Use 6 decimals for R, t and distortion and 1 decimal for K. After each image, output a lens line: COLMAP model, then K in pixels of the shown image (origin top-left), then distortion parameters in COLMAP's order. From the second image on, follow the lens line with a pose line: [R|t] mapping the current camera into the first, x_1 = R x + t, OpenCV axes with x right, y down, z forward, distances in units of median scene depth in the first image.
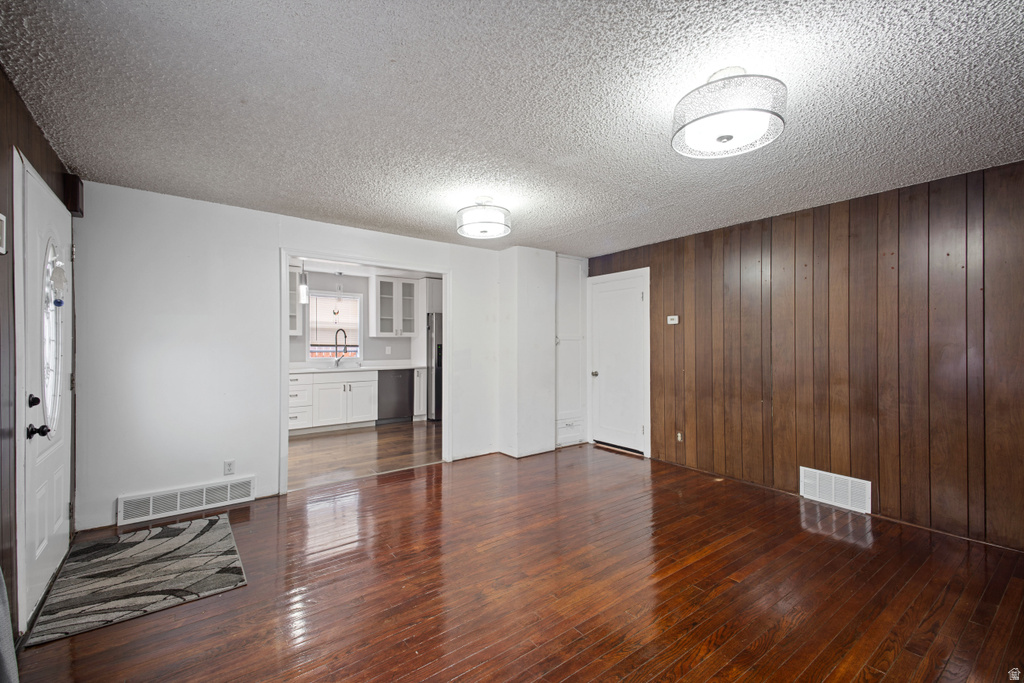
lens RADIAL K [[427.8, 0, 500.5], [0, 427.8, 342.5], [0, 0, 1]] dist [0.001566, -0.000613]
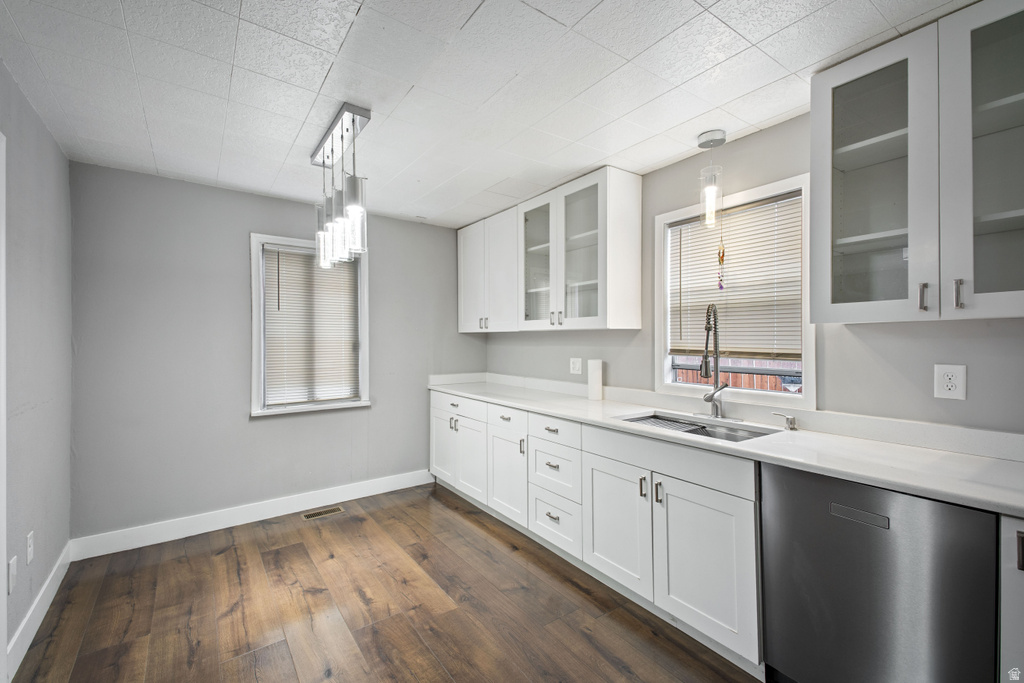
lens RADIAL K [[427.8, 0, 500.5], [0, 427.8, 342.5], [0, 0, 1]] dist [0.001566, -0.000613]
pose [[-0.045051, 0.003709, -0.998978, -0.044789], [0.004722, 0.999983, 0.003500, -0.005088], [0.998974, -0.004560, -0.045068, 1.094176]]
